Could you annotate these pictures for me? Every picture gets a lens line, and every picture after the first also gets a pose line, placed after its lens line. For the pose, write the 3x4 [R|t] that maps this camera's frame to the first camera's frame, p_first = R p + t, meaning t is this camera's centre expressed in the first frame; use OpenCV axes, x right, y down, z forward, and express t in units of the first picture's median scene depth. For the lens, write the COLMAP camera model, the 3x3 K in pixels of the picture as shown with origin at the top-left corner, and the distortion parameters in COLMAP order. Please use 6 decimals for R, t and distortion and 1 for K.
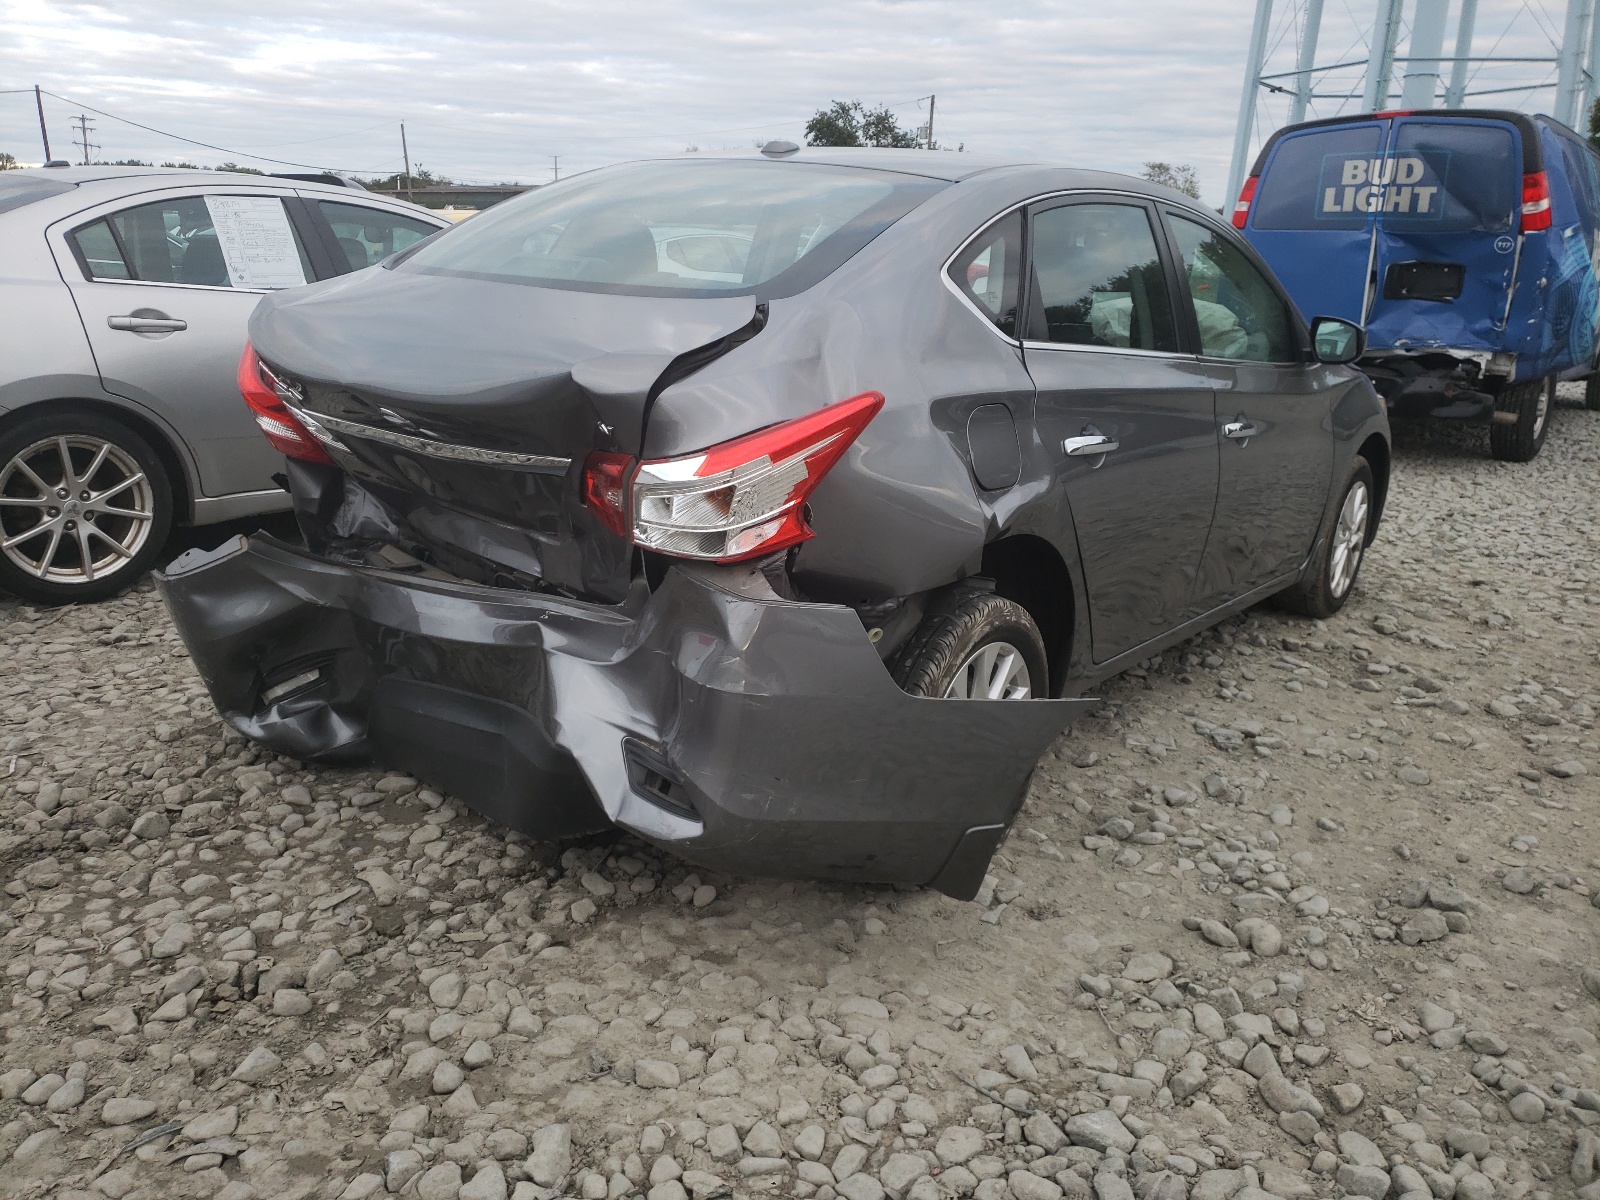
lens RADIAL K [[1249.3, 0, 810.6], [0, 1249.3, 598.8], [0, 0, 1]] dist [0.001929, 0.034792]
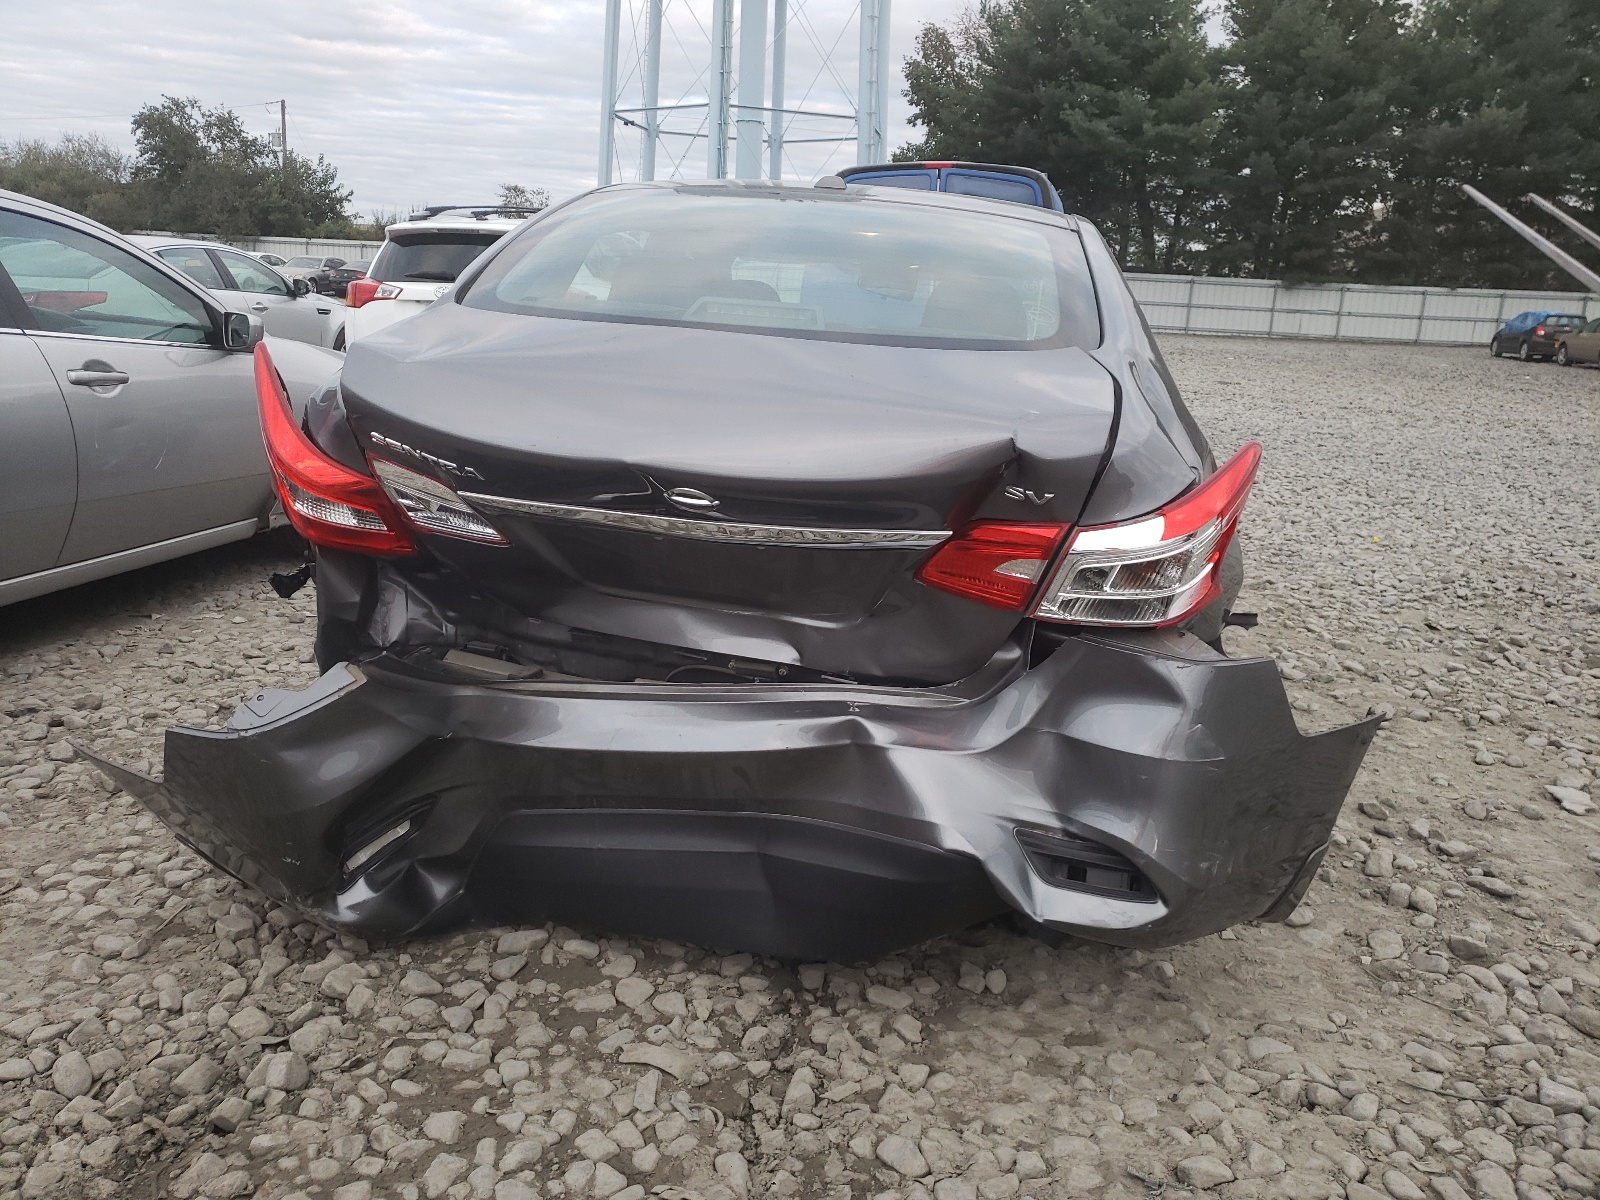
lens RADIAL K [[1249.3, 0, 810.6], [0, 1249.3, 598.8], [0, 0, 1]] dist [0.001929, 0.034792]
pose [[0.881473, -0.101173, 0.461269, -0.204701], [0.107899, 0.994091, 0.011847, -0.024779], [-0.459742, 0.039327, 0.887181, 0.072695]]
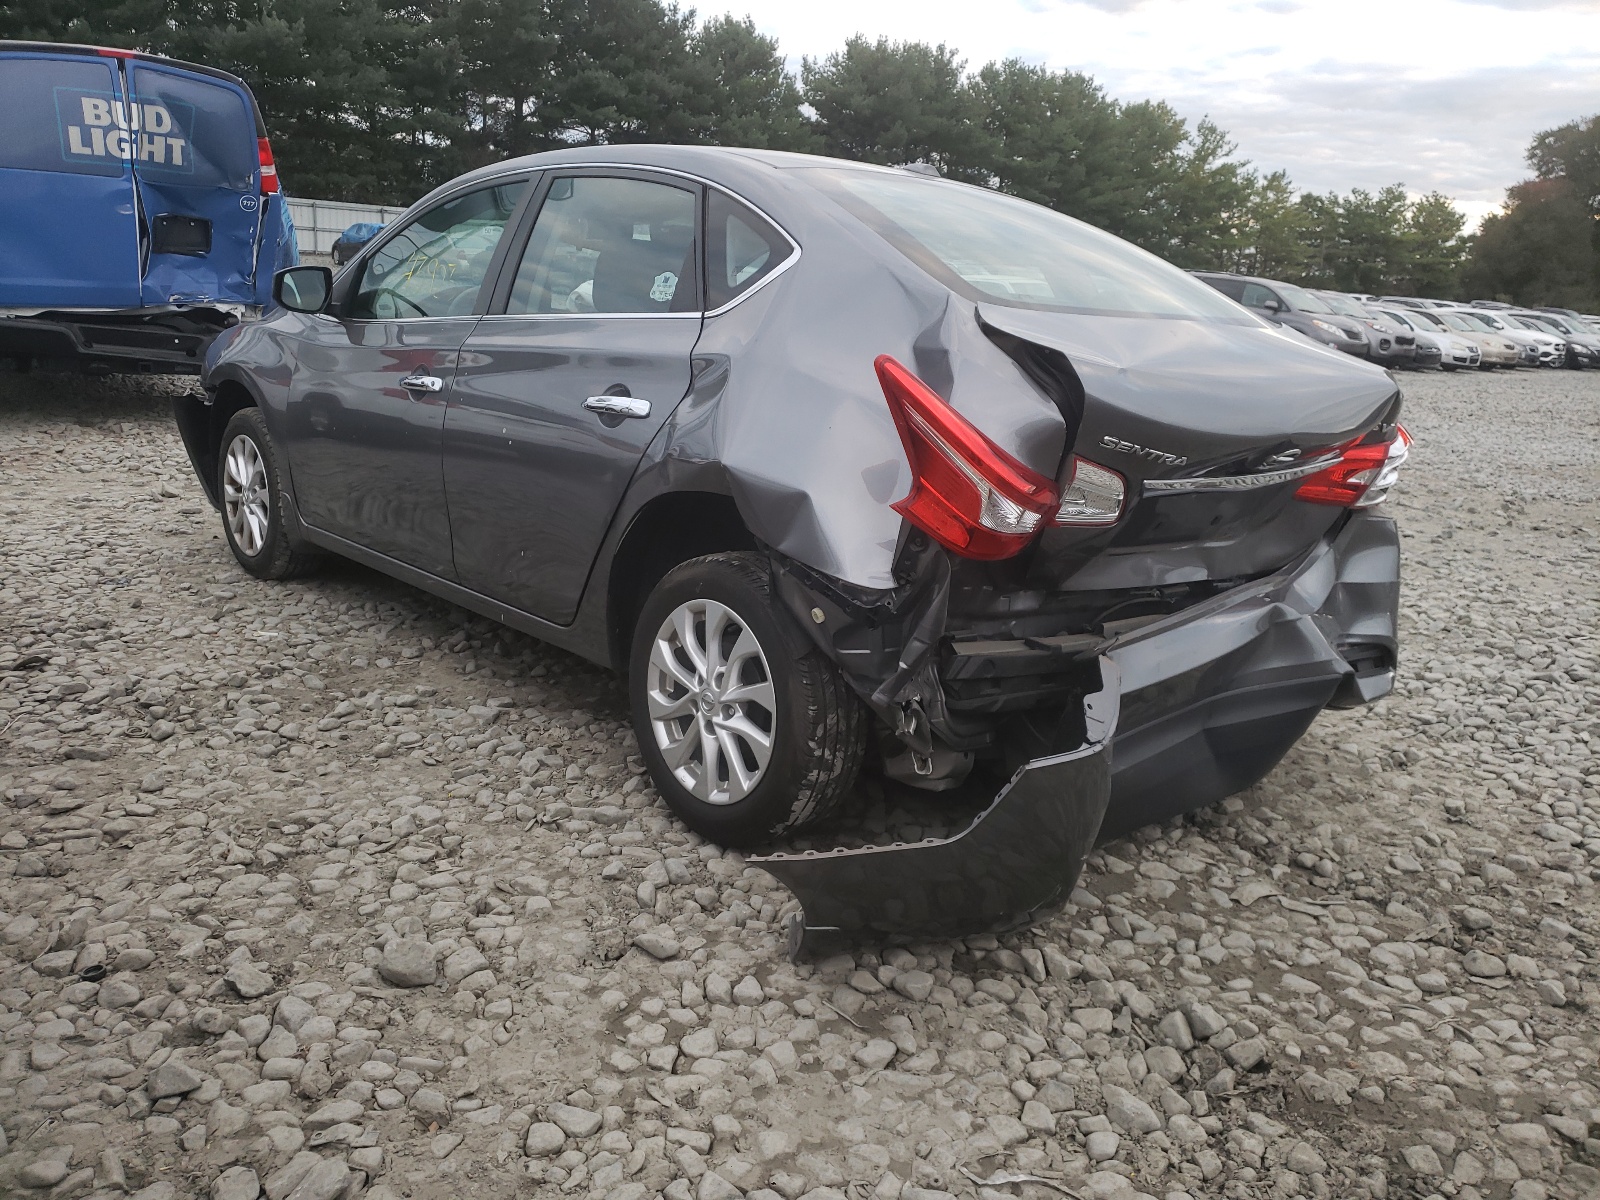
lens RADIAL K [[1249.3, 0, 810.6], [0, 1249.3, 598.8], [0, 0, 1]] dist [0.001929, 0.034792]
pose [[0.156429, -0.271169, 0.949735, -0.456242], [0.206832, 0.949247, 0.236963, -0.116097], [-0.965790, 0.159368, 0.204576, 0.374585]]
